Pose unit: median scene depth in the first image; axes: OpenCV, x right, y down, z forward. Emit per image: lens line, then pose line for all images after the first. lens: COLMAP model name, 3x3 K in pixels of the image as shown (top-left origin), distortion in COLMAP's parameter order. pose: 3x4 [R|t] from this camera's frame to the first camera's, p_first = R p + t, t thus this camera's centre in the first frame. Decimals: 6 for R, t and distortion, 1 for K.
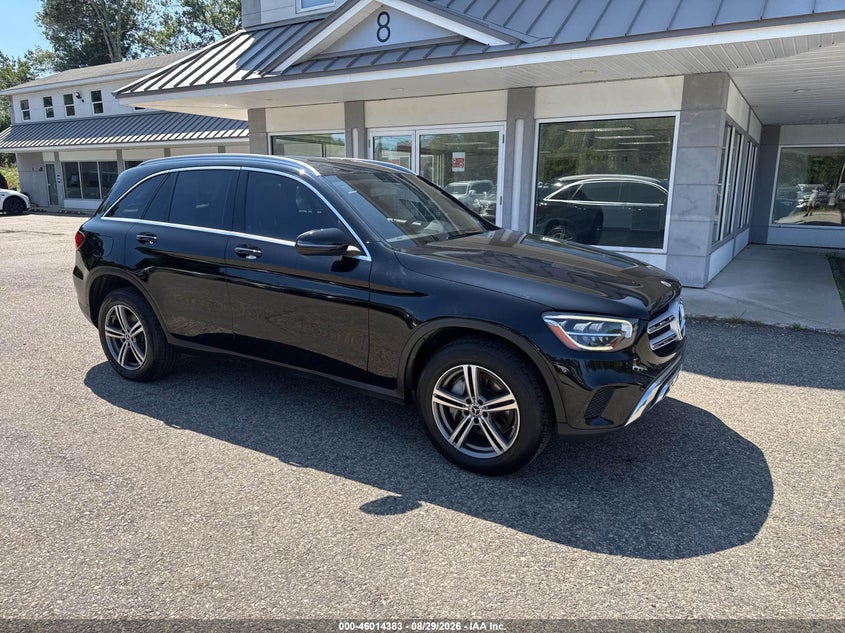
lens RADIAL K [[594.8, 0, 430.8], [0, 594.8, 314.7], [0, 0, 1]] dist [0.052178, -0.064057]
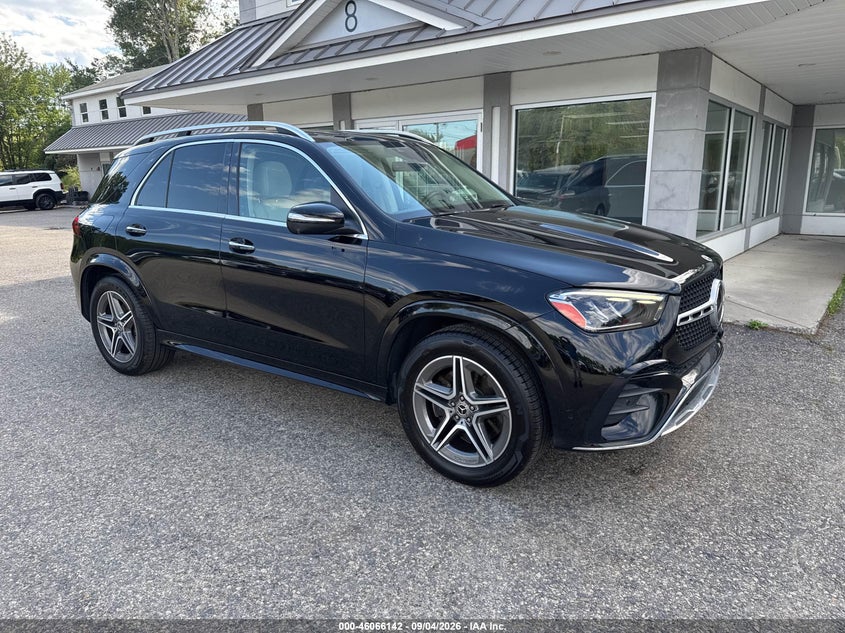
lens RADIAL K [[599.9, 0, 422.5], [0, 599.9, 316.5], [0, 0, 1]] dist [0.020981, -0.028817]
pose [[0.994181, 0.005724, -0.107572, 0.133753], [-0.004183, 0.999885, 0.014544, -0.002507], [0.107642, -0.014009, 0.994091, 0.023427]]
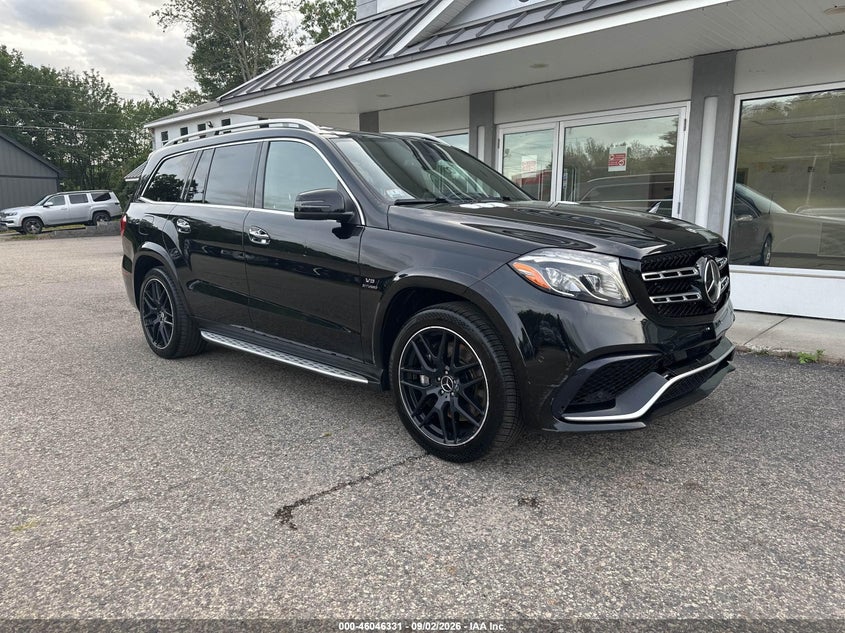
lens RADIAL K [[612.6, 0, 422.5], [0, 612.6, 316.5], [0, 0, 1]] dist [0.010551, -0.005046]
pose [[0.979084, 0.026623, -0.201706, -0.035230], [-0.036025, 0.998422, -0.043084, -0.015709], [0.200240, 0.049450, 0.978498, 0.210949]]
